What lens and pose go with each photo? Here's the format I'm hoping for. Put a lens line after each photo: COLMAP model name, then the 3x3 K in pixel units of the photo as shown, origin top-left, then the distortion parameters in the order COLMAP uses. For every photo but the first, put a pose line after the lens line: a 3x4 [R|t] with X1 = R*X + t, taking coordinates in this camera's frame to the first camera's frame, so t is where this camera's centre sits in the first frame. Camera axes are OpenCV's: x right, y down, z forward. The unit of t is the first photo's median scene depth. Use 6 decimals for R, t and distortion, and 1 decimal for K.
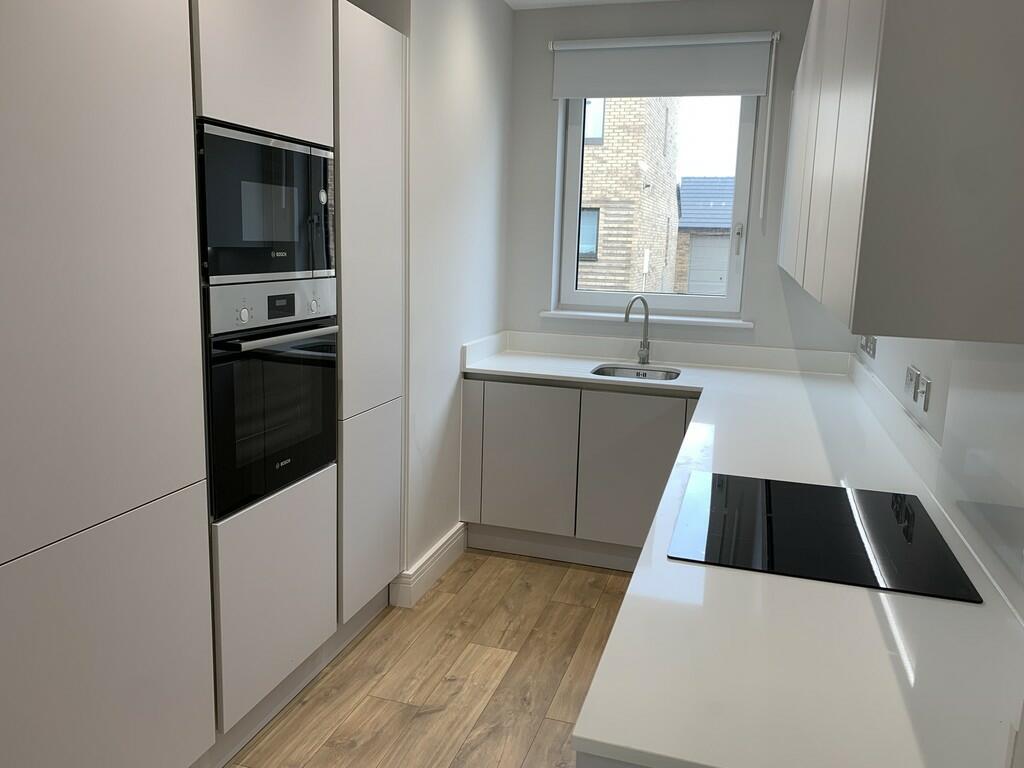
lens RADIAL K [[795.5, 0, 509.8], [0, 795.5, 375.5], [0, 0, 1]] dist [0.058659, -0.005508]
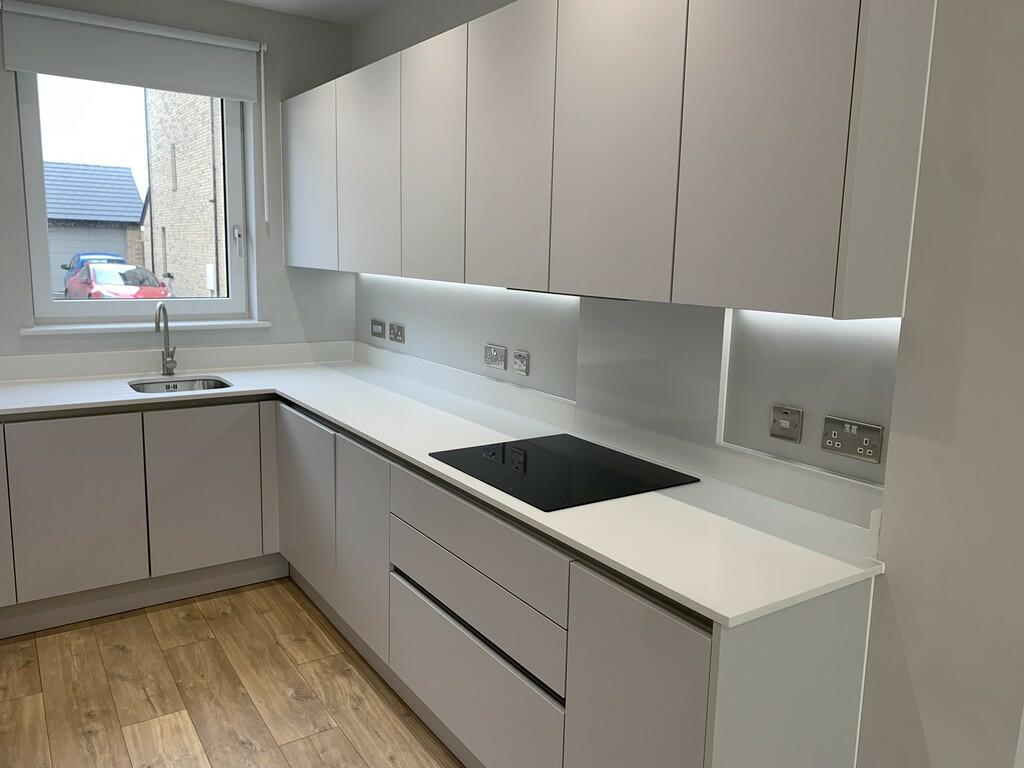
lens RADIAL K [[795.5, 0, 509.8], [0, 795.5, 375.5], [0, 0, 1]] dist [0.058659, -0.005508]
pose [[0.636065, -0.134842, 0.759762, -0.330275], [0.129460, 0.989305, 0.067199, -0.029044], [-0.760698, 0.055616, 0.646719, 0.104837]]
